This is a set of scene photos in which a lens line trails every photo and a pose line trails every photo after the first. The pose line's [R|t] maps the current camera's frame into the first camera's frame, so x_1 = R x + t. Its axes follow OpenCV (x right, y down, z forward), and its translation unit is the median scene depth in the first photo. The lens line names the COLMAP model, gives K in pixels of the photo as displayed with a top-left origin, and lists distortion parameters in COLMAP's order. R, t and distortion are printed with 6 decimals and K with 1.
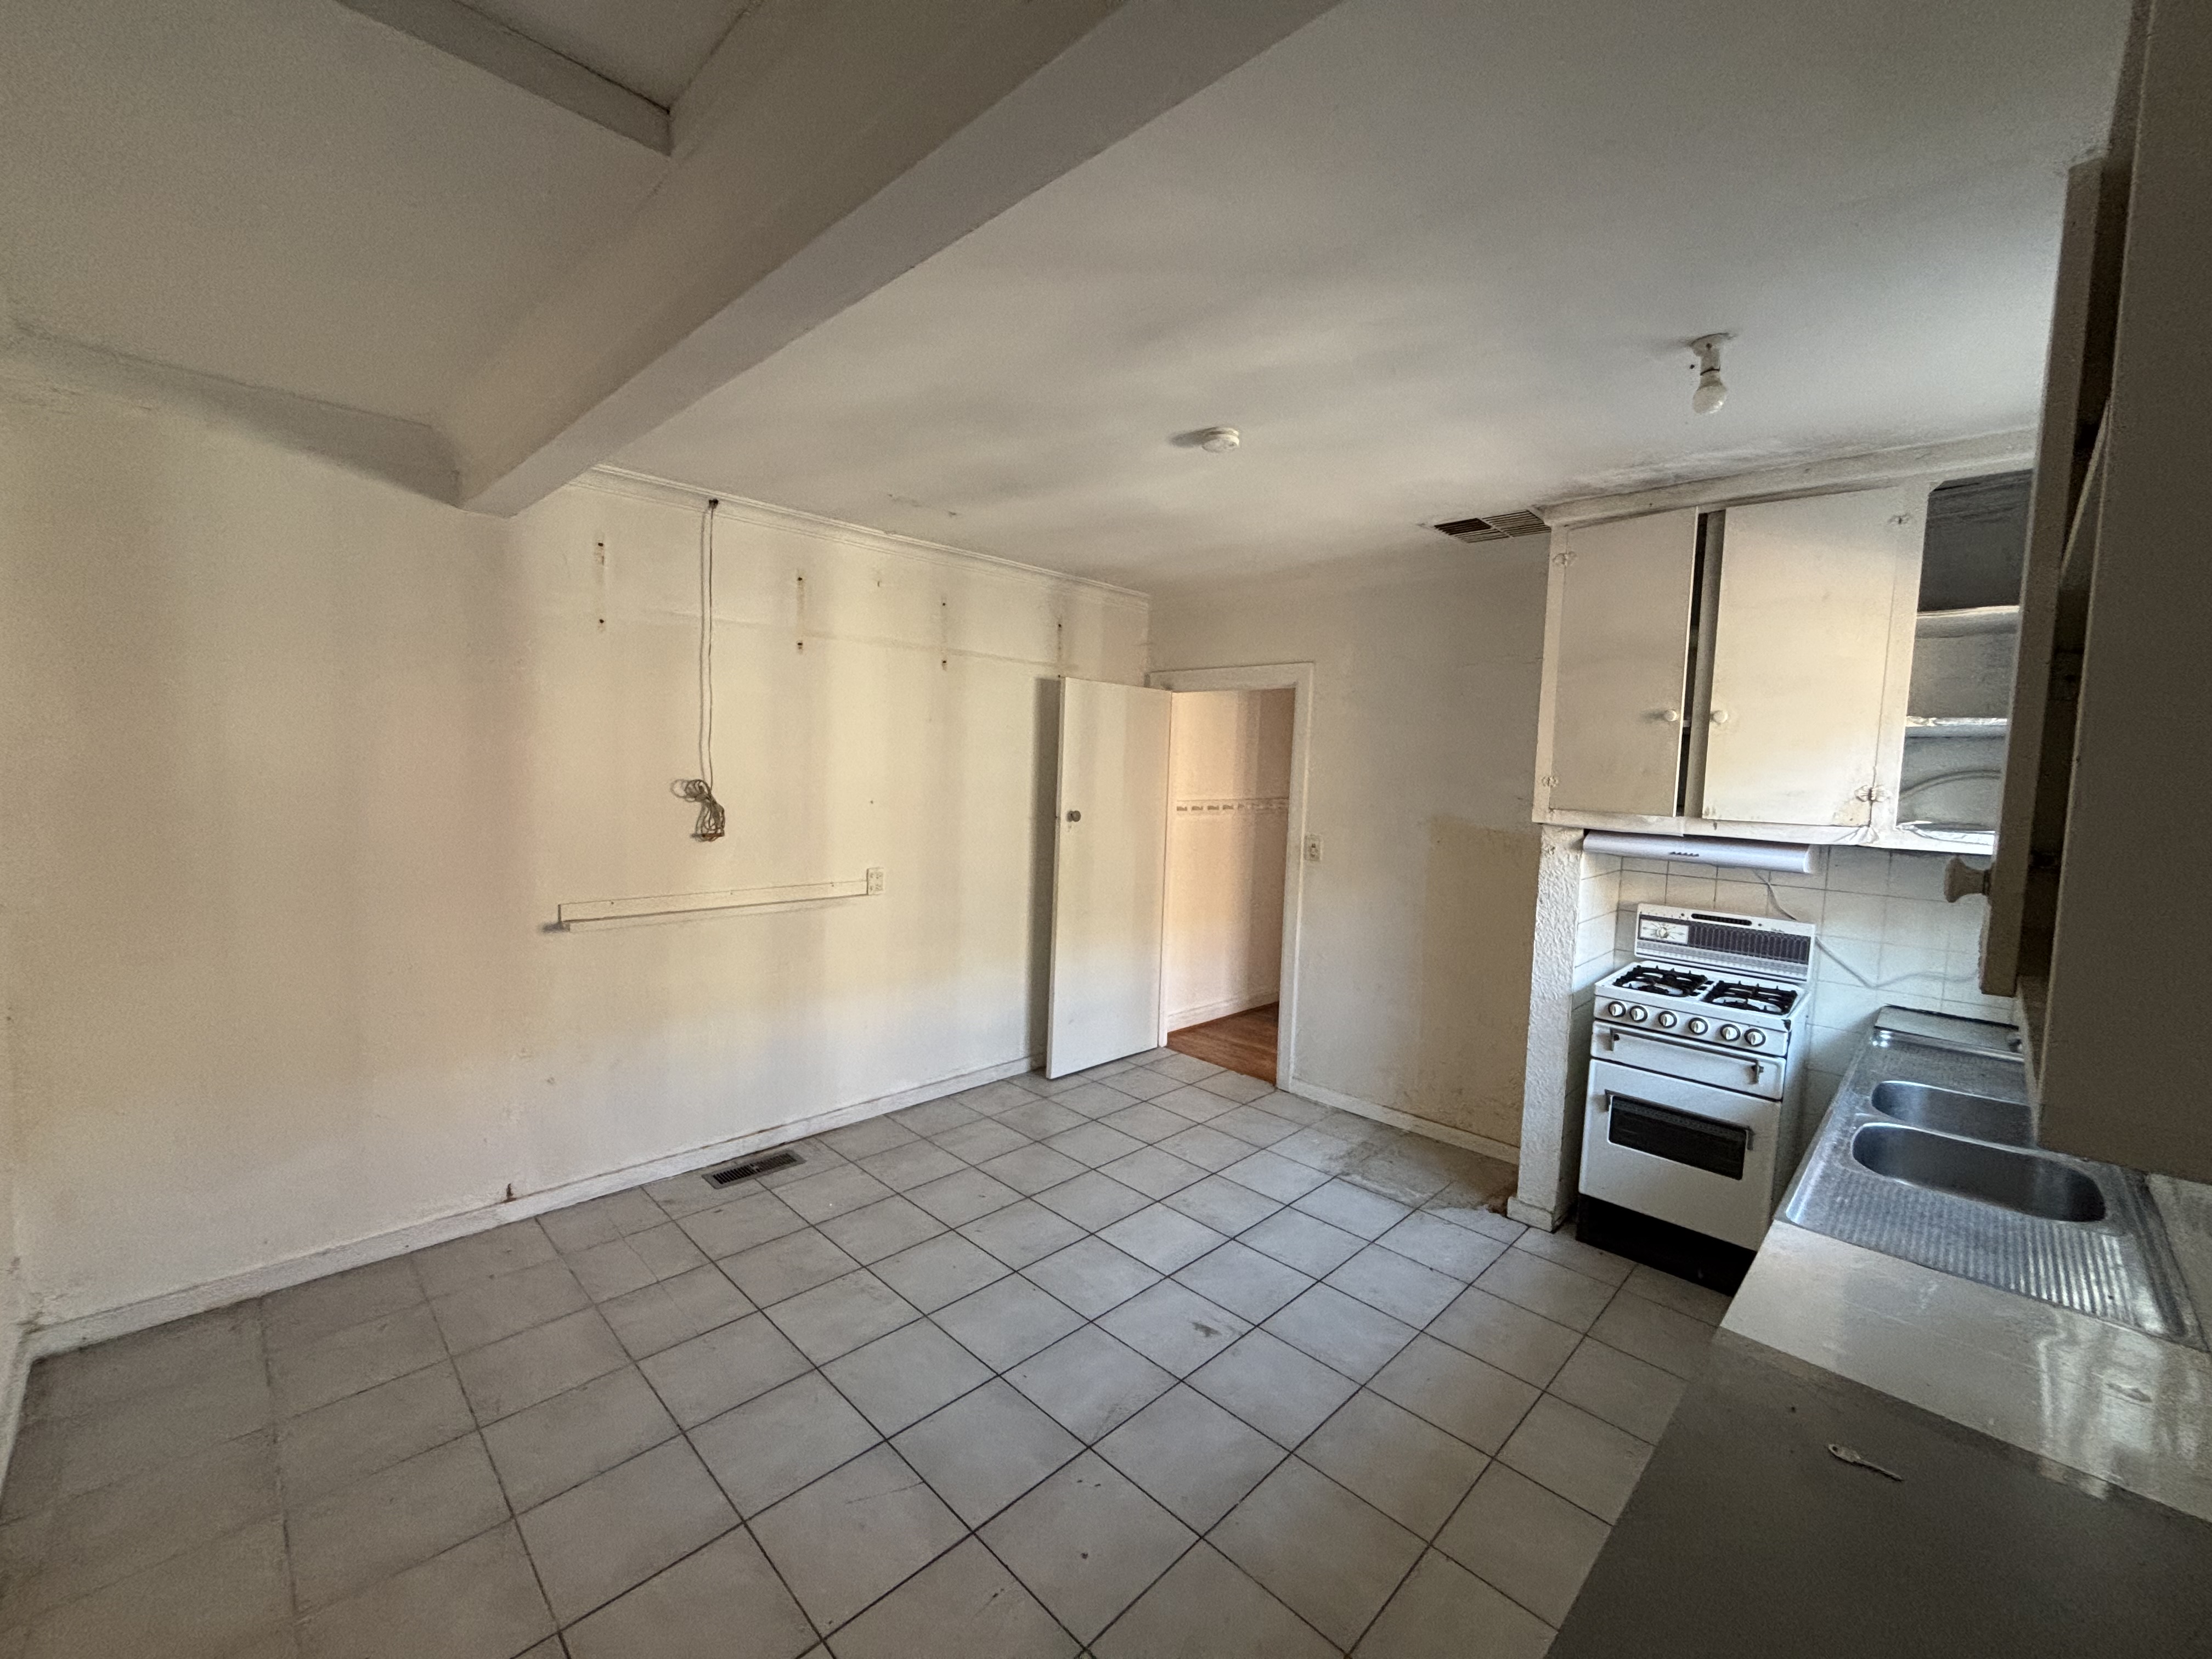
lens RADIAL K [[894.1, 0, 1106.0], [0, 894.1, 829.5], [0, 0, 1]] dist [0.000870, 0.000048]
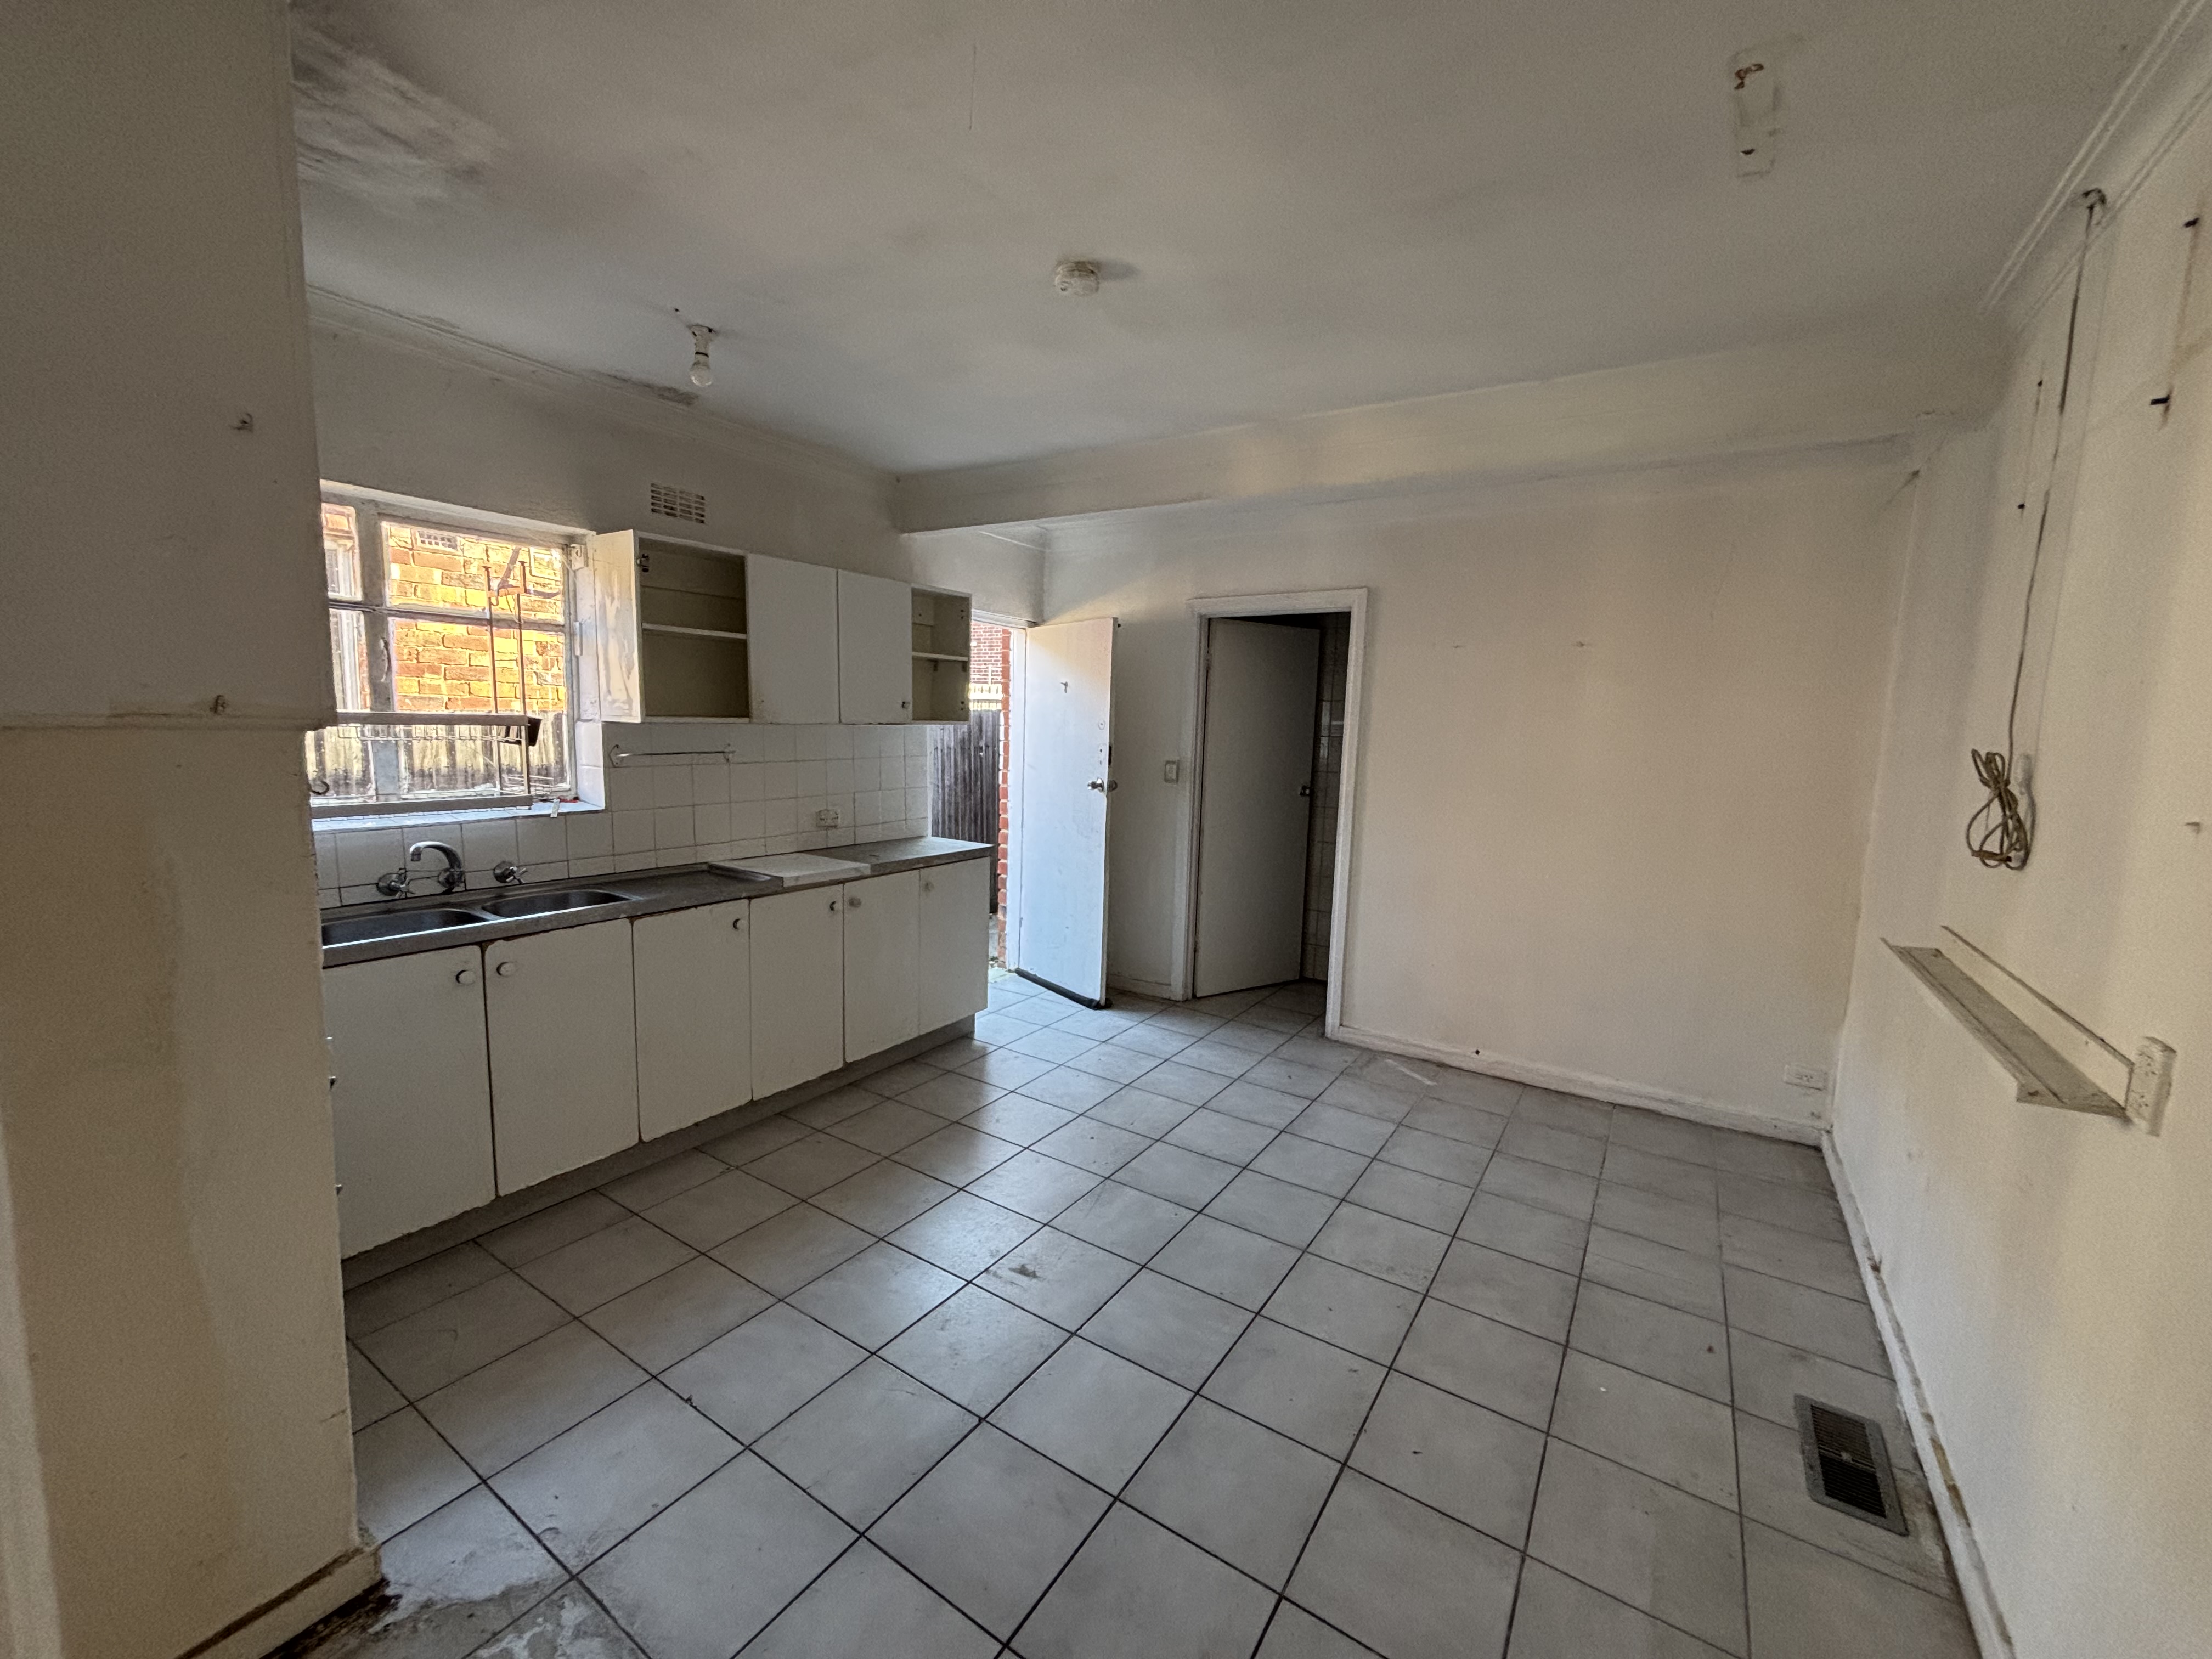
lens RADIAL K [[894.1, 0, 1106.0], [0, 894.1, 829.5], [0, 0, 1]] dist [0.000870, 0.000048]
pose [[-0.978268, -0.042675, -0.202906, 0.234433], [-0.081206, 0.979273, 0.185554, -0.084377], [0.190782, 0.197999, -0.961457, 1.792412]]
